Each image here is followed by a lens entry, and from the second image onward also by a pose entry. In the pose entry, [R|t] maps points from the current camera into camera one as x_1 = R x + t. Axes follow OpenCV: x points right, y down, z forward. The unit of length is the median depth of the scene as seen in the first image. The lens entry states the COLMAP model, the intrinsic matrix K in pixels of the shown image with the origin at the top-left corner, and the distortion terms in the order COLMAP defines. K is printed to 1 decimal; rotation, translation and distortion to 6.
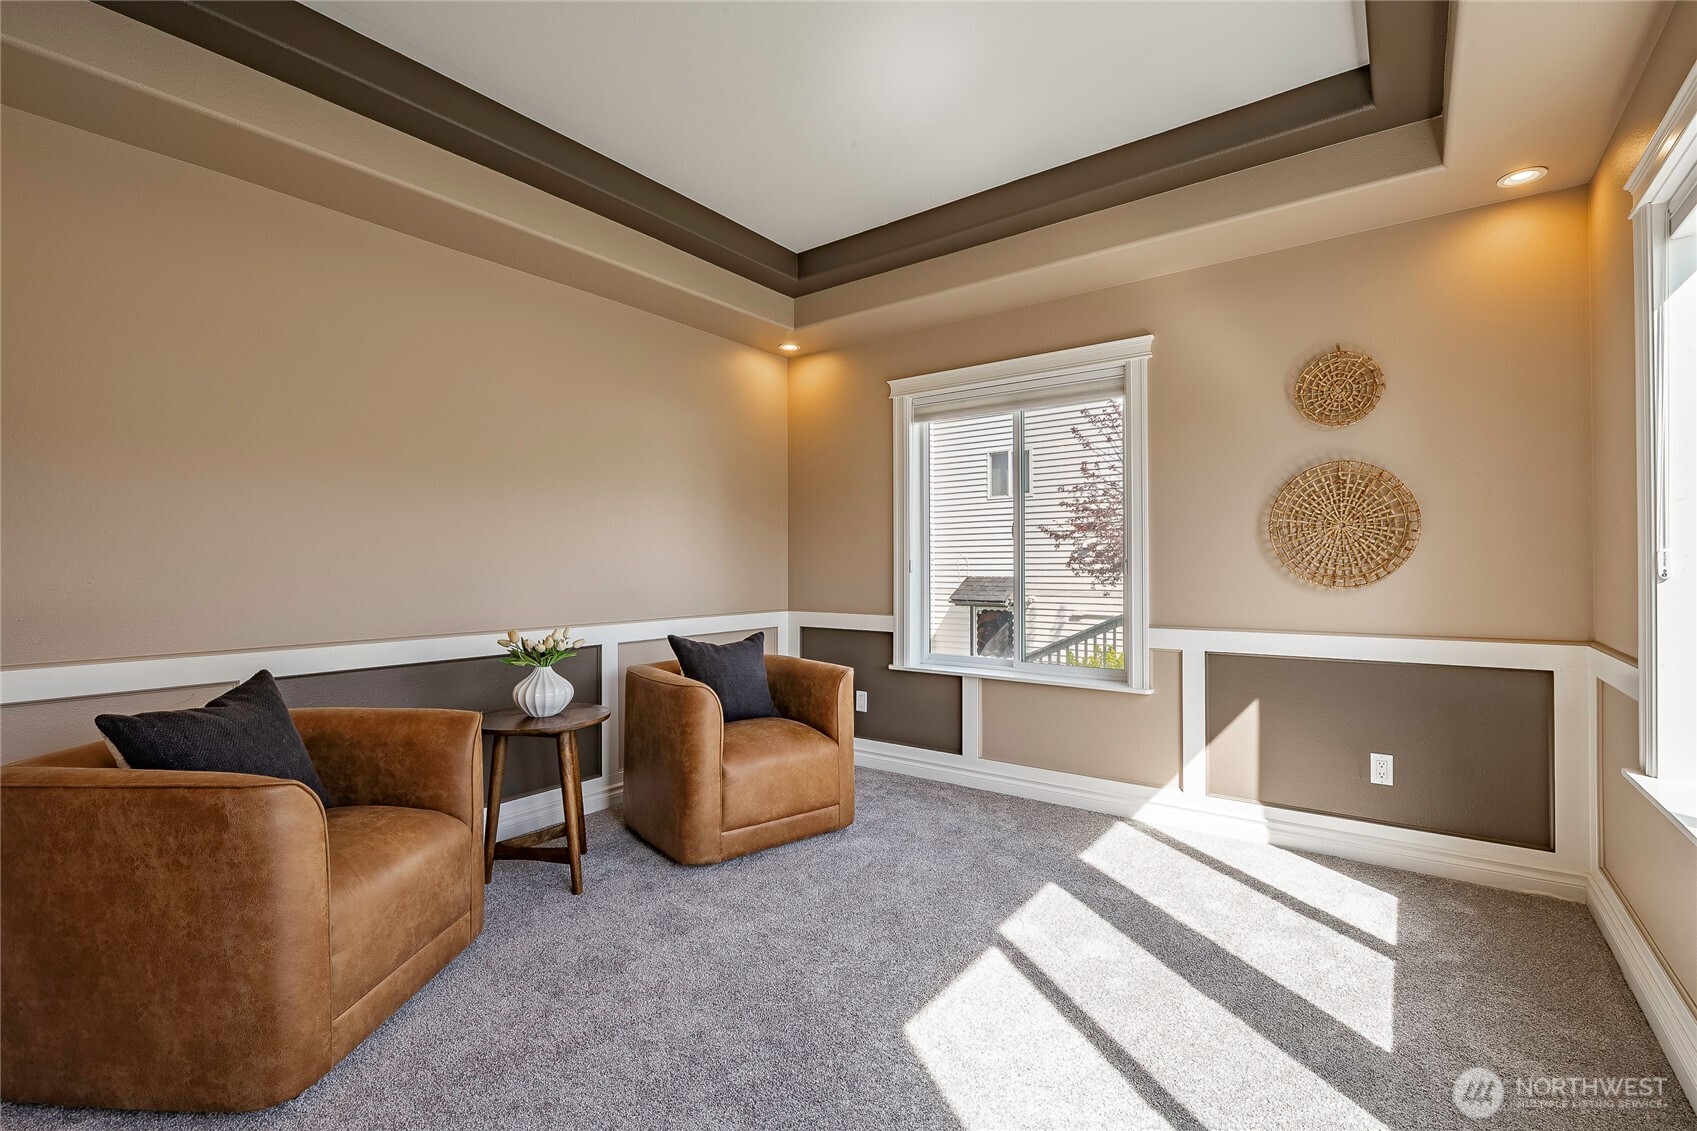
lens RADIAL K [[744.4, 0, 846.3], [0, 744.4, 568.8], [0, 0, 1]] dist [0.006345, -0.001576]
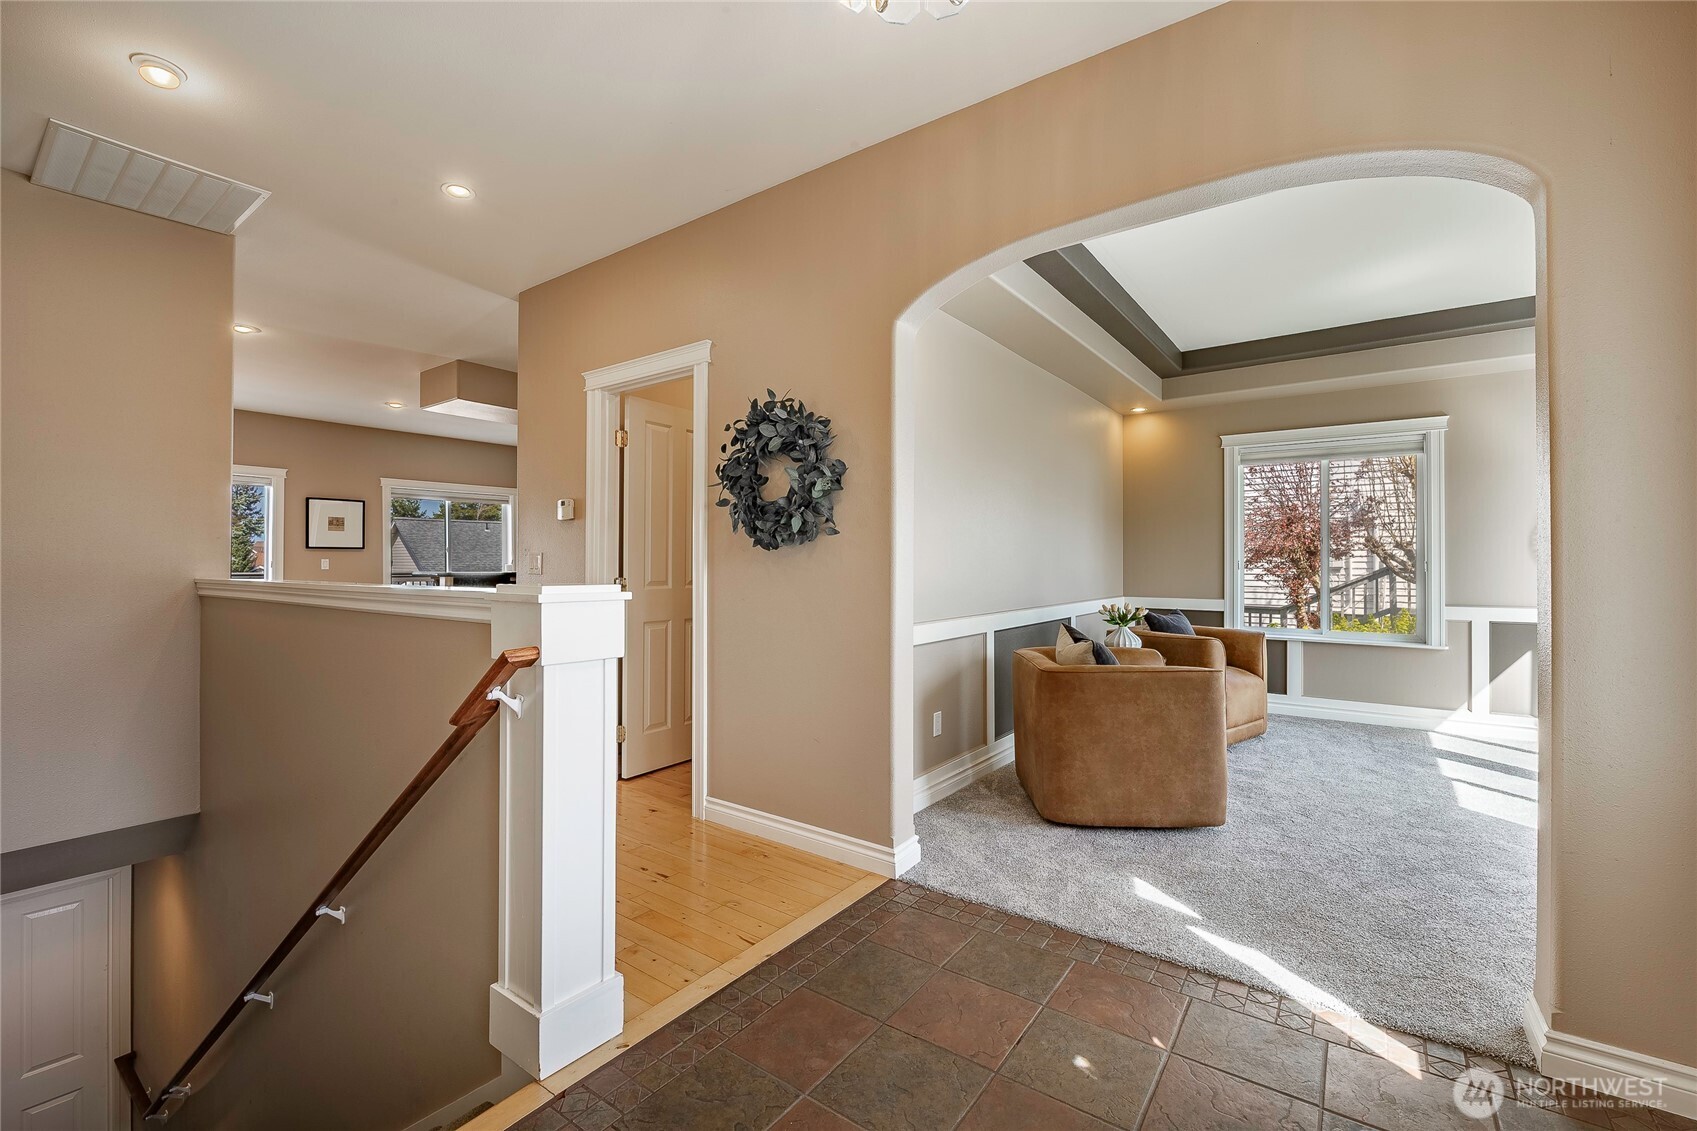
lens RADIAL K [[709.6, 0, 851.4], [0, 709.6, 558.5], [0, 0, 1]] dist [-0.001021, -0.000995]
pose [[0.999912, 0.003823, 0.012730, -0.836369], [-0.003708, 0.999953, -0.008995, -0.001577], [-0.012764, 0.008947, 0.999879, -0.442711]]
